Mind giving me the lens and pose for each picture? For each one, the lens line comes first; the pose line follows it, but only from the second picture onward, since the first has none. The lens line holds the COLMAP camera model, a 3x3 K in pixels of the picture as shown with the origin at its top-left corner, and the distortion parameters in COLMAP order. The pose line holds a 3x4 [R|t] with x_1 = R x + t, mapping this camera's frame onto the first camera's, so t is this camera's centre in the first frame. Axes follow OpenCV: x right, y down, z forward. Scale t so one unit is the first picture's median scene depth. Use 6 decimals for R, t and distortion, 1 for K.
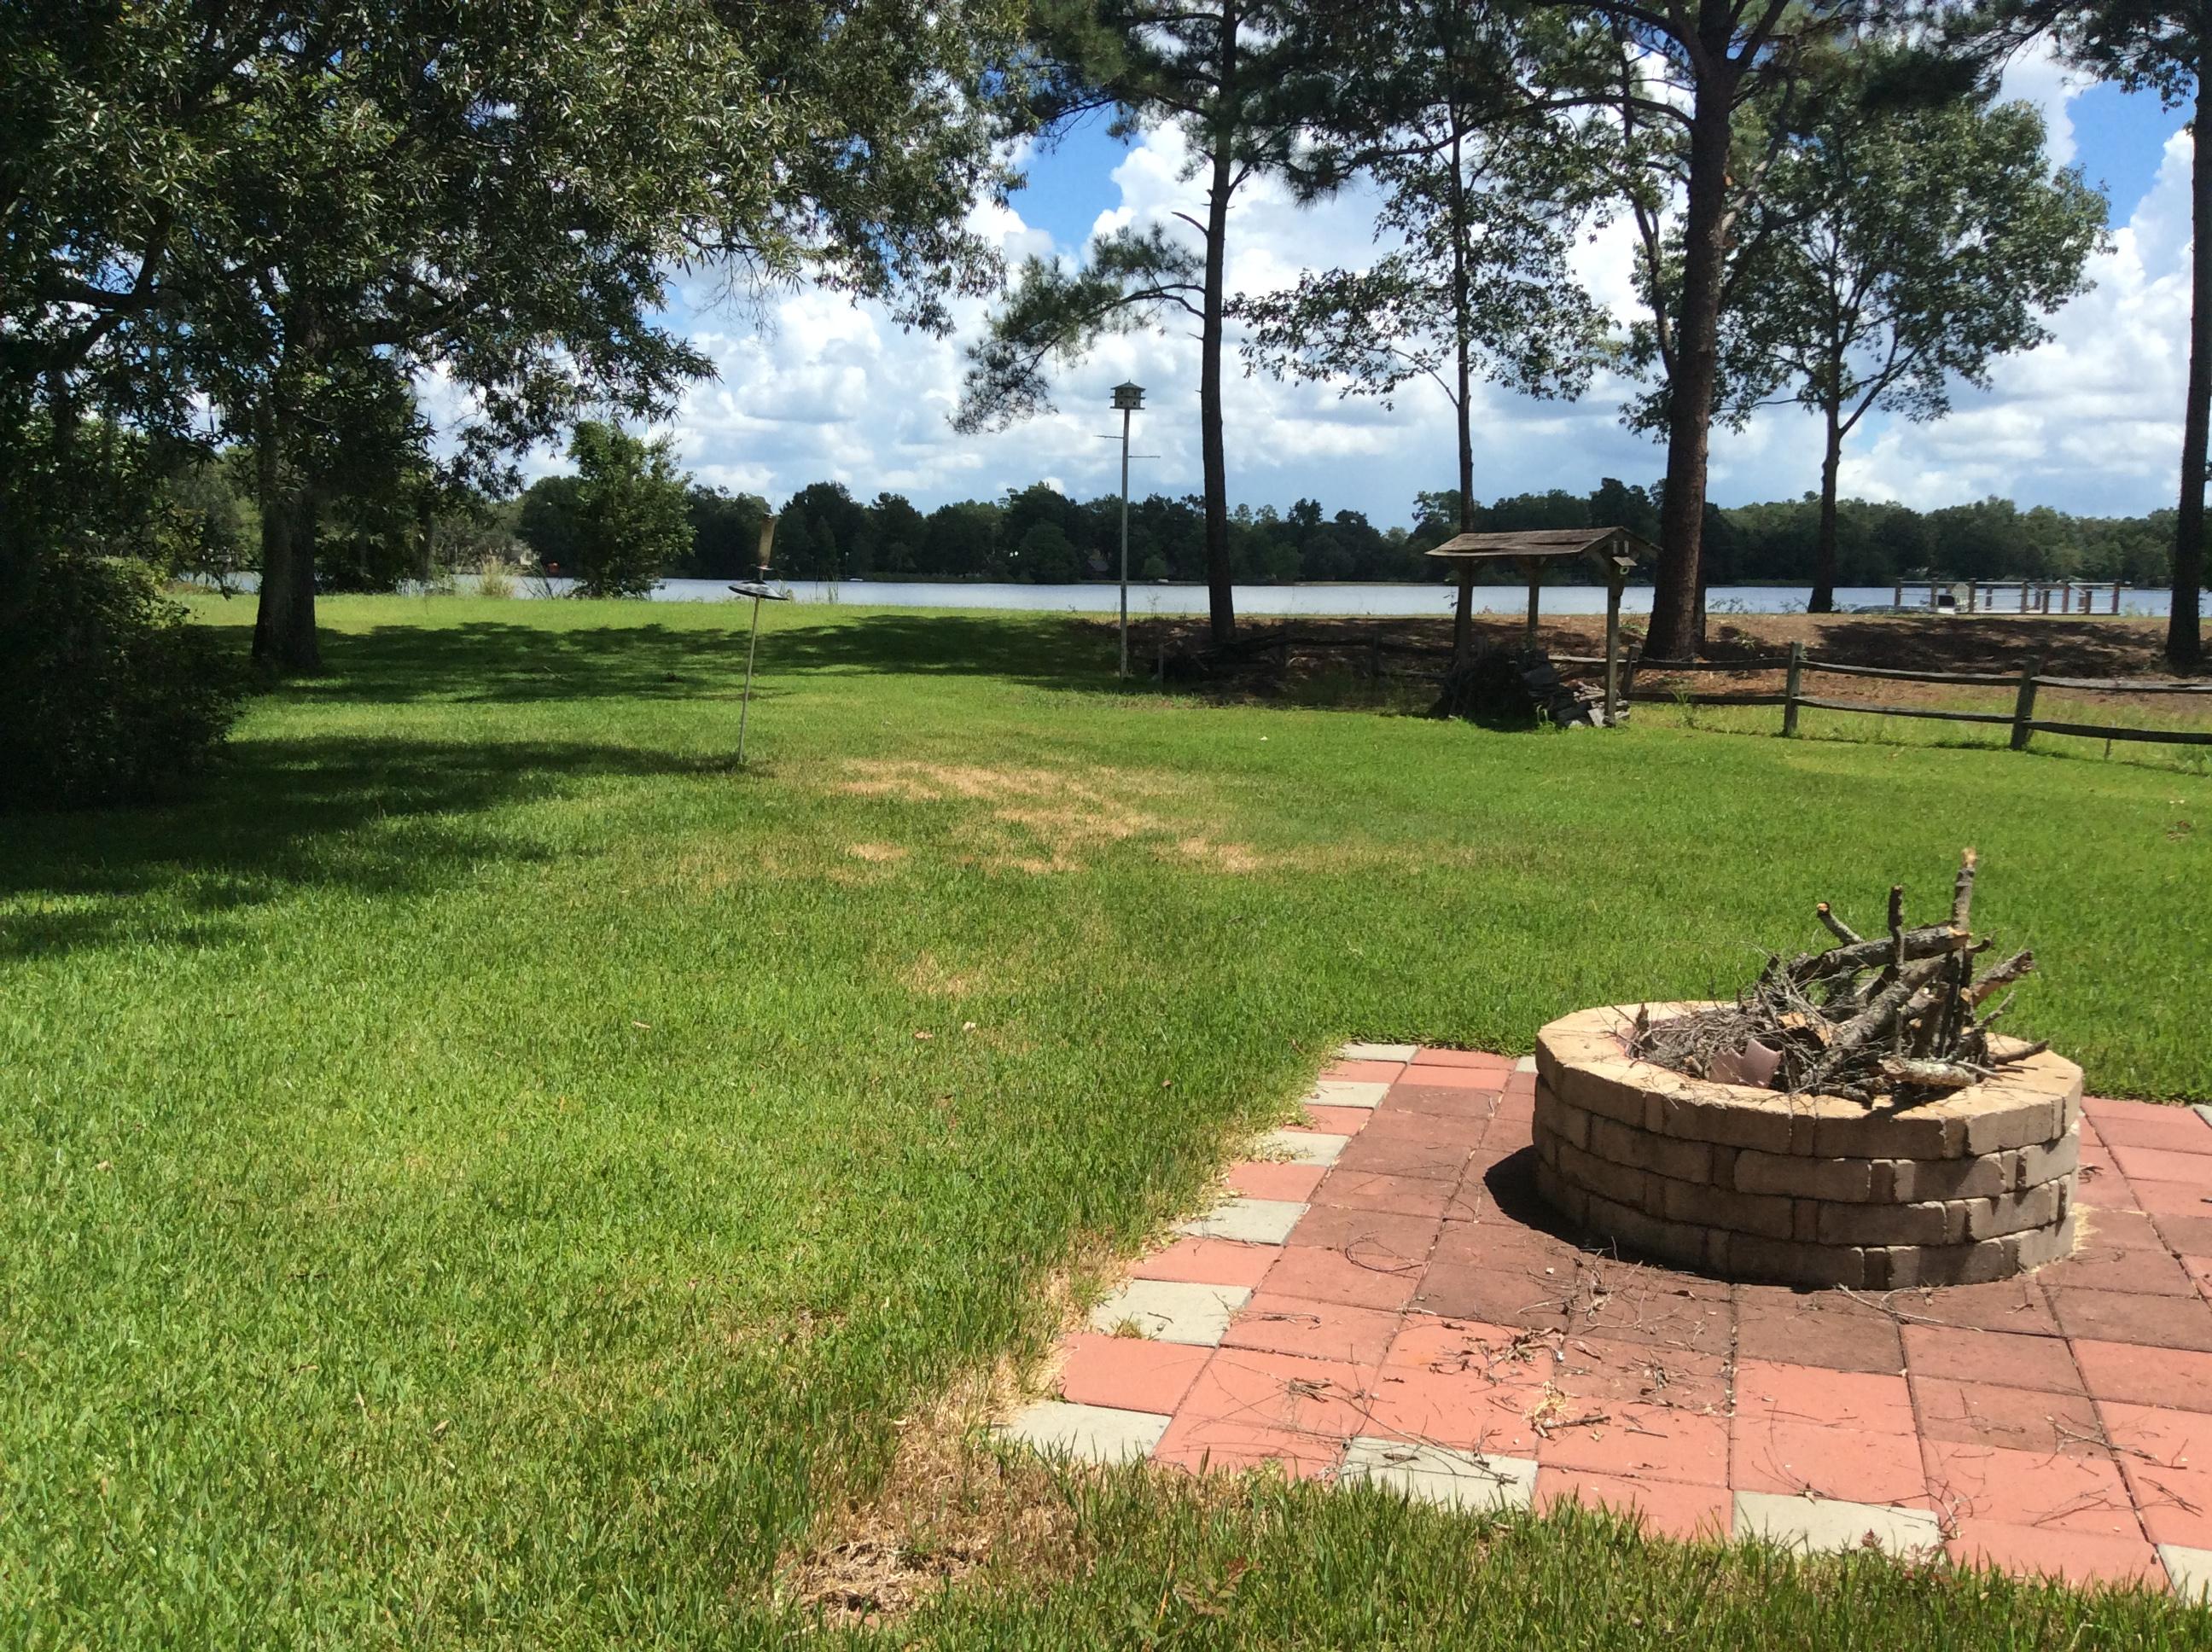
lens RADIAL K [[2012.4, 0, 1106.0], [0, 2012.4, 826.0], [0, 0, 1]] dist [0.227519, -0.551925]
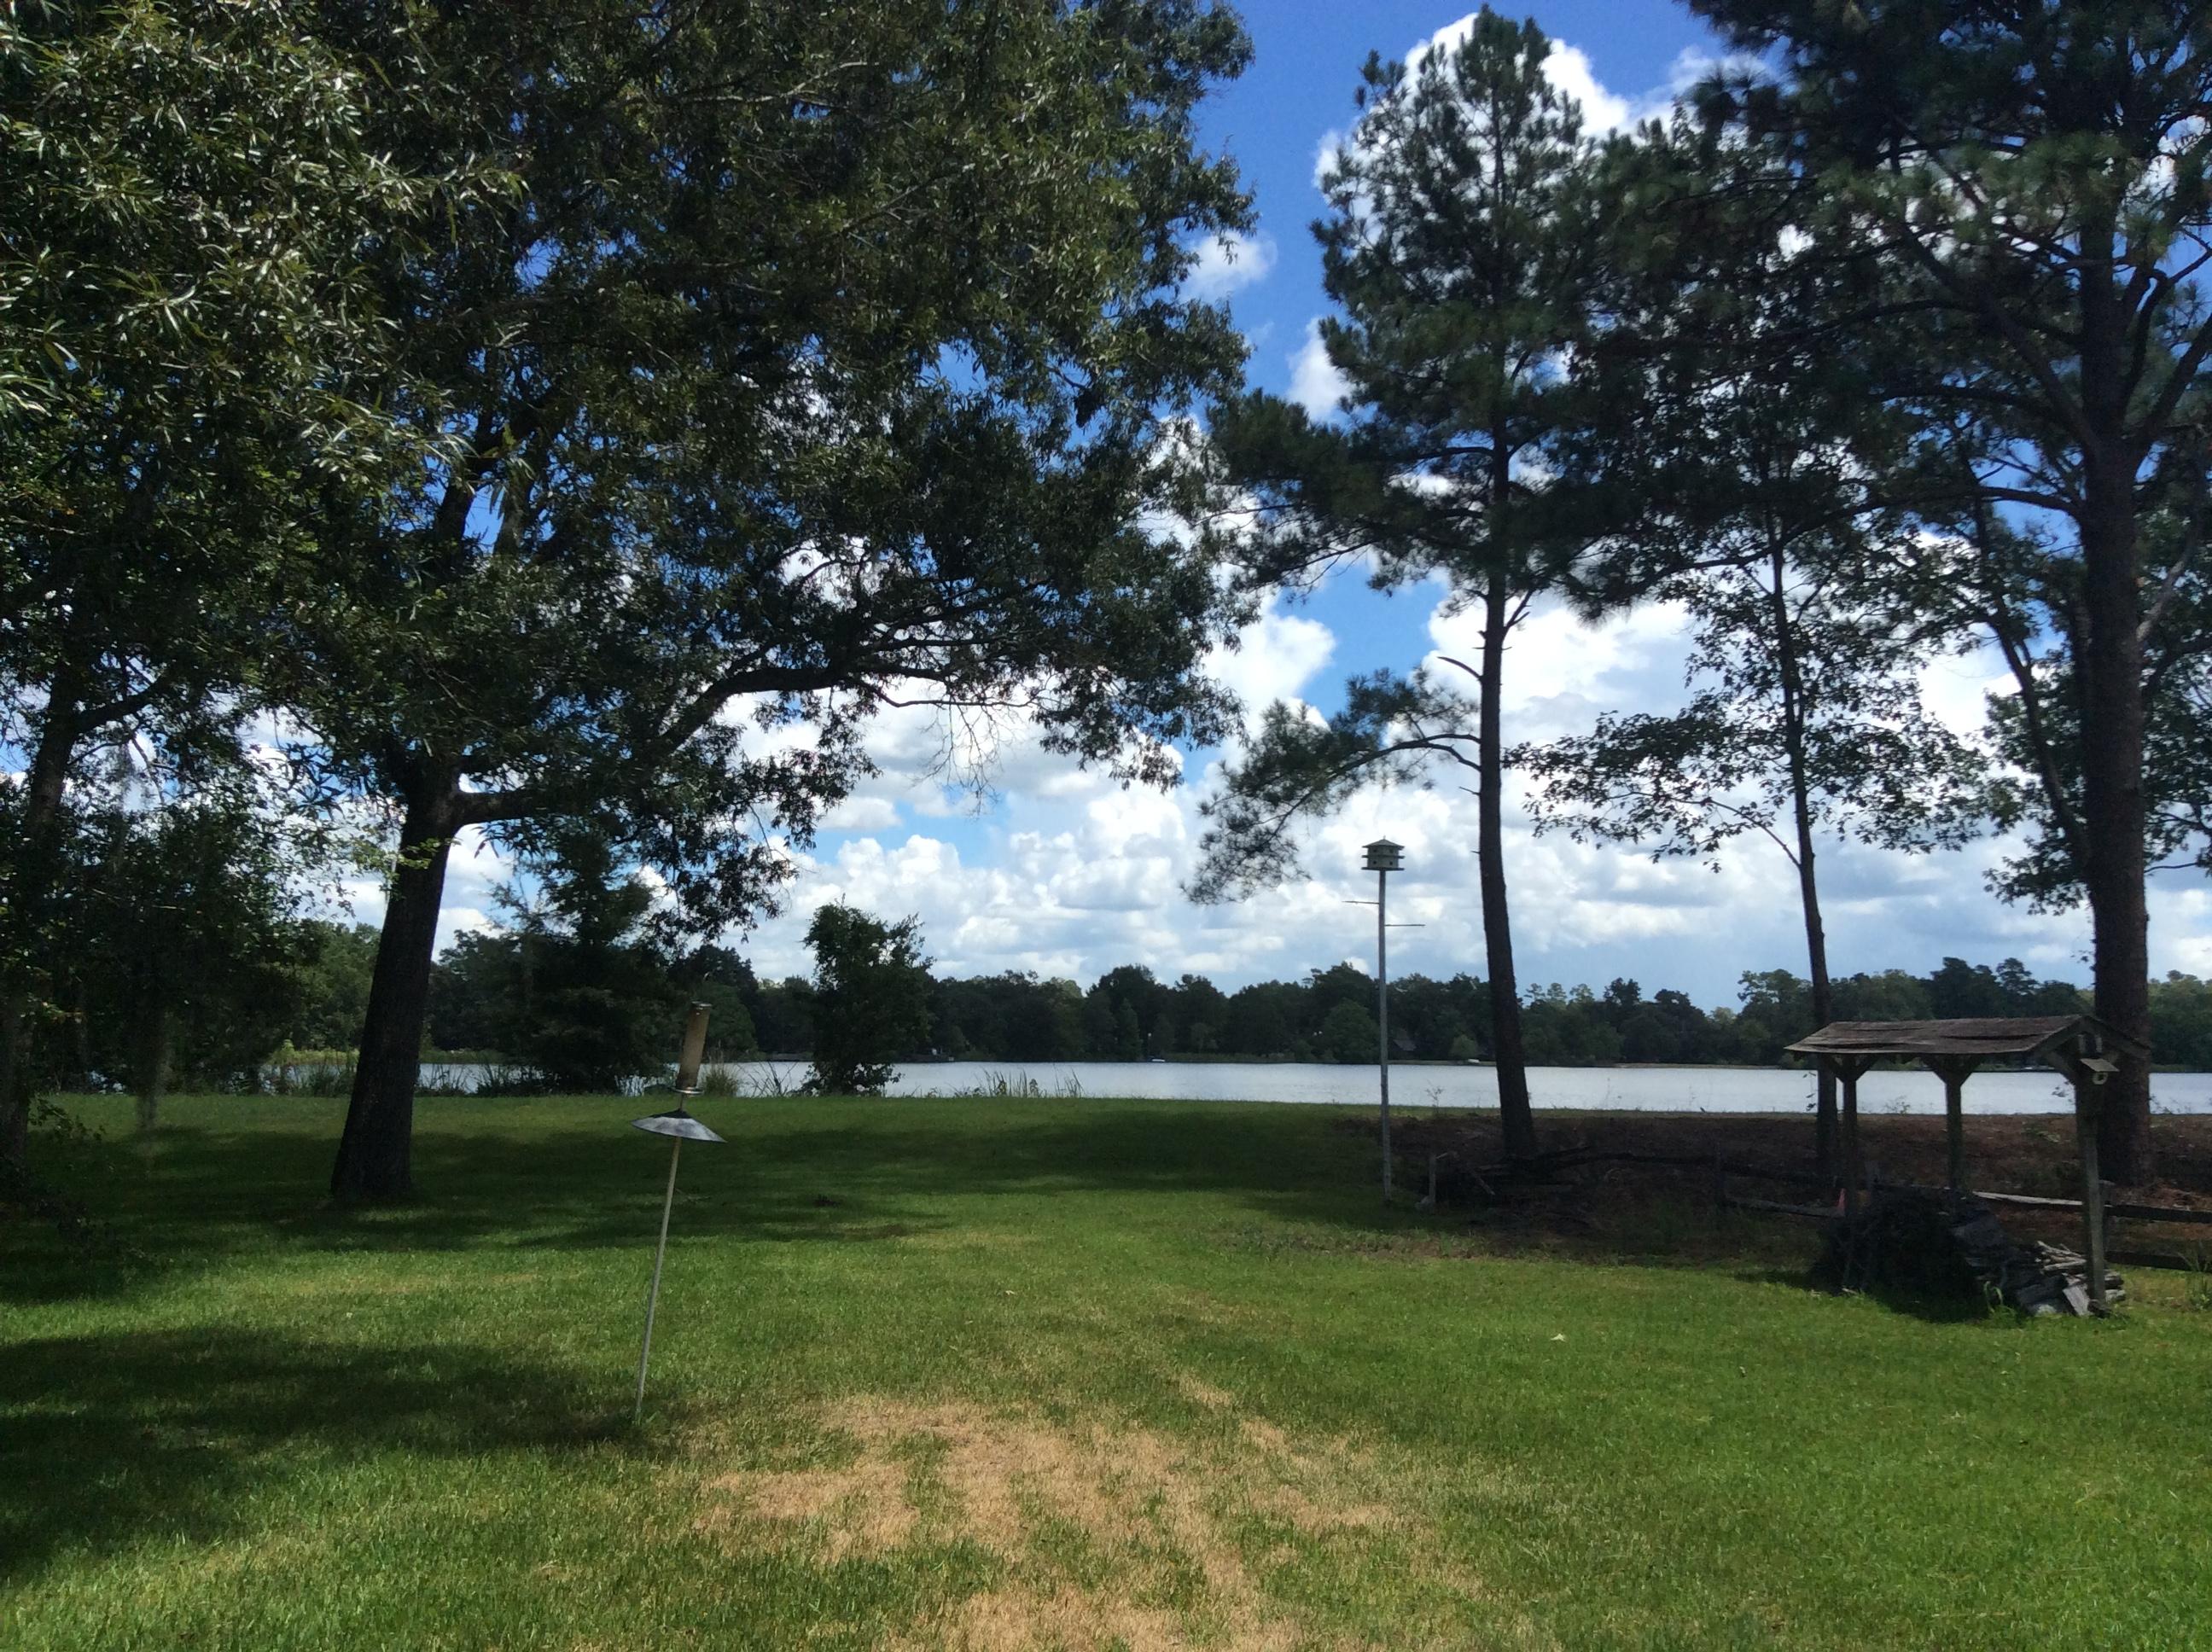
lens RADIAL K [[2012.4, 0, 1106.0], [0, 2012.4, 826.0], [0, 0, 1]] dist [0.227519, -0.551925]
pose [[0.988658, -0.021122, -0.148695, 0.018414], [-0.014263, 0.972383, -0.232956, -0.024393], [0.149509, 0.232435, 0.961052, 0.157564]]
